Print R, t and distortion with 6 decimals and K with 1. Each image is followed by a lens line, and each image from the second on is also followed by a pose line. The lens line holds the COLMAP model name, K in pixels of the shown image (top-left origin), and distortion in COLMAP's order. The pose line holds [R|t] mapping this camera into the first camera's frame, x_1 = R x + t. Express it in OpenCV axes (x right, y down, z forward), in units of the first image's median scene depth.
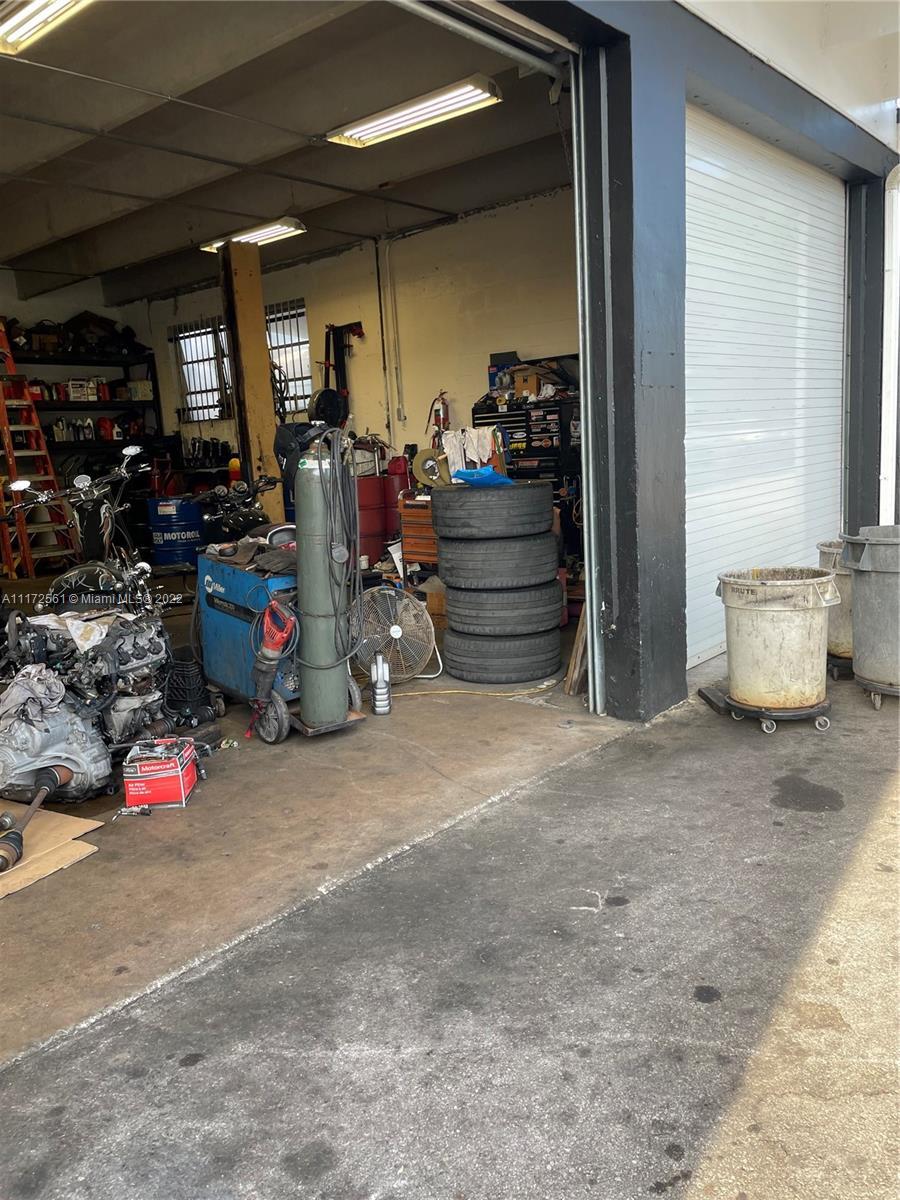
lens RADIAL K [[900.9, 0, 445.7], [0, 900.9, 583.3], [0, 0, 1]] dist [0.092951, -0.117124]
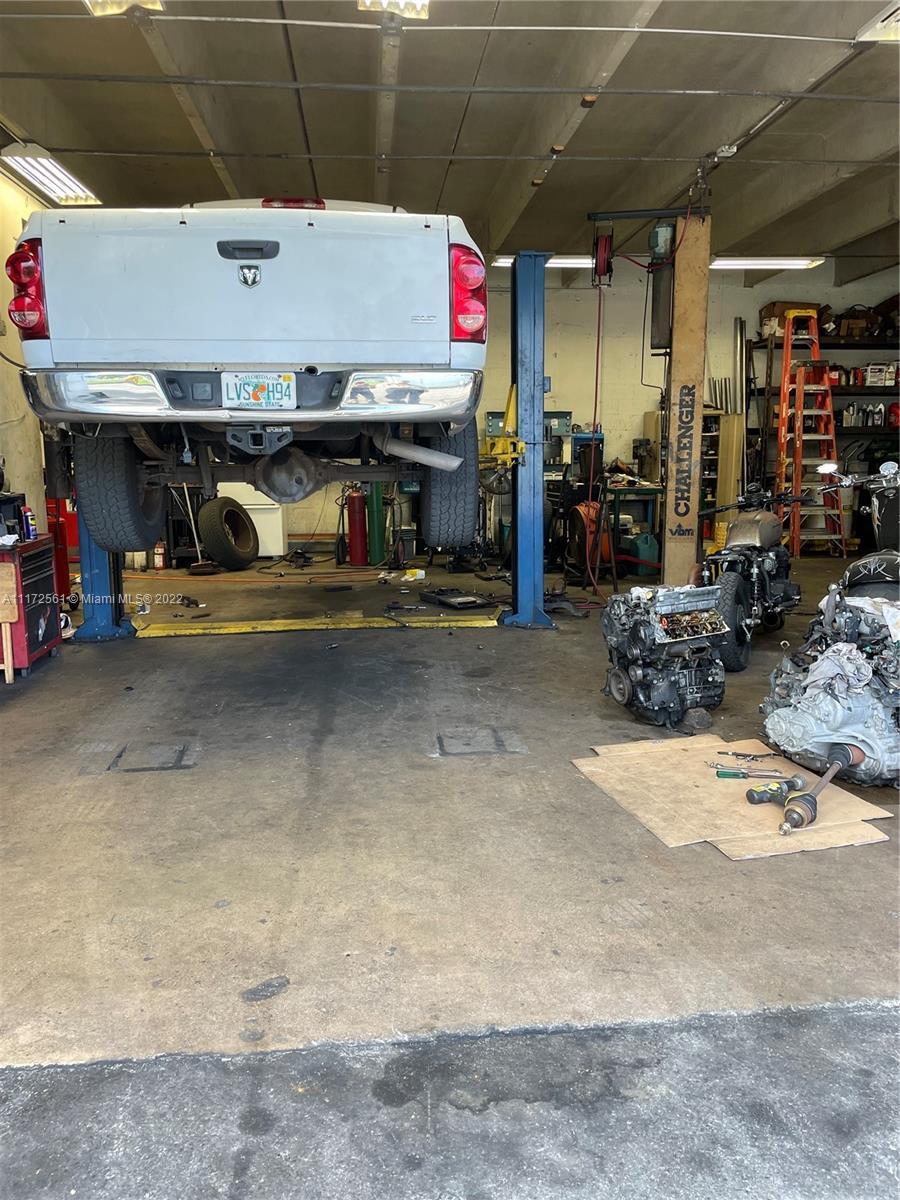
lens RADIAL K [[900.9, 0, 445.7], [0, 900.9, 583.3], [0, 0, 1]] dist [0.092951, -0.117124]
pose [[0.717255, 0.156043, -0.679114, -0.082188], [-0.145153, 0.986682, 0.073409, 0.011811], [0.681525, 0.045922, 0.730353, -0.061127]]
